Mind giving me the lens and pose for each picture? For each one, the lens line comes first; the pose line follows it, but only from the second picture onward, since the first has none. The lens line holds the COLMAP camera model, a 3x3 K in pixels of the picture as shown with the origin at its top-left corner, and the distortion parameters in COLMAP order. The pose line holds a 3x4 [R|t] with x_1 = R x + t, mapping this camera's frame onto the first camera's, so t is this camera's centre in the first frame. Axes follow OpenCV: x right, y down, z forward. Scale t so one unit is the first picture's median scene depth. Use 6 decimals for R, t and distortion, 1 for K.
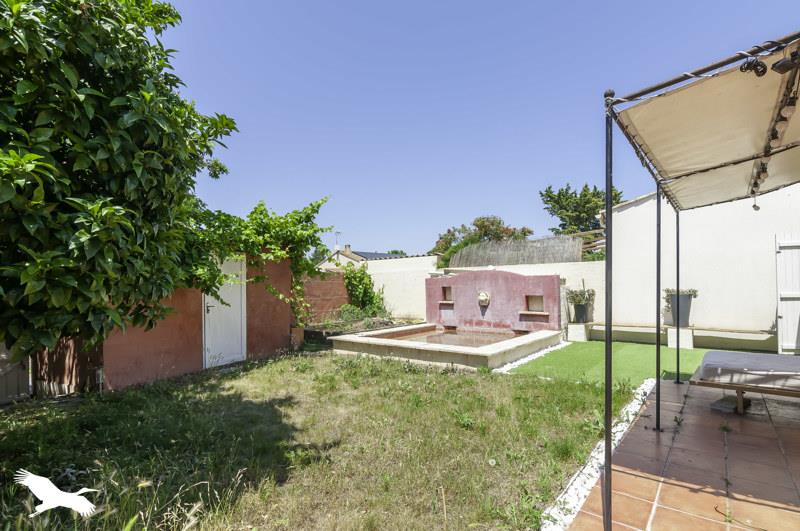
lens RADIAL K [[396.8, 0, 398.4], [0, 396.8, 289.2], [0, 0, 1]] dist [-0.001172, -0.000193]
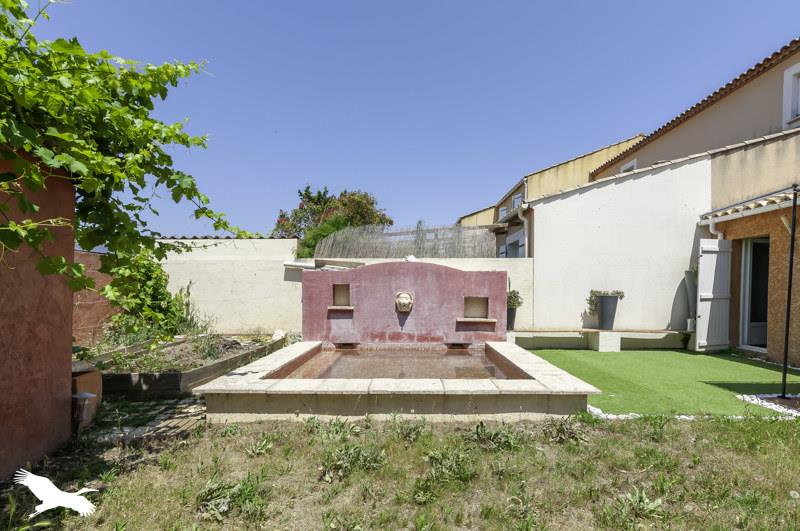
lens RADIAL K [[404.1, 0, 401.5], [0, 404.1, 299.2], [0, 0, 1]] dist [0.001968, -0.000067]
pose [[0.777357, 0.000922, 0.629059, -0.244163], [-0.006683, 0.999955, 0.006793, 0.014538], [-0.629024, -0.009485, 0.777328, 0.448728]]
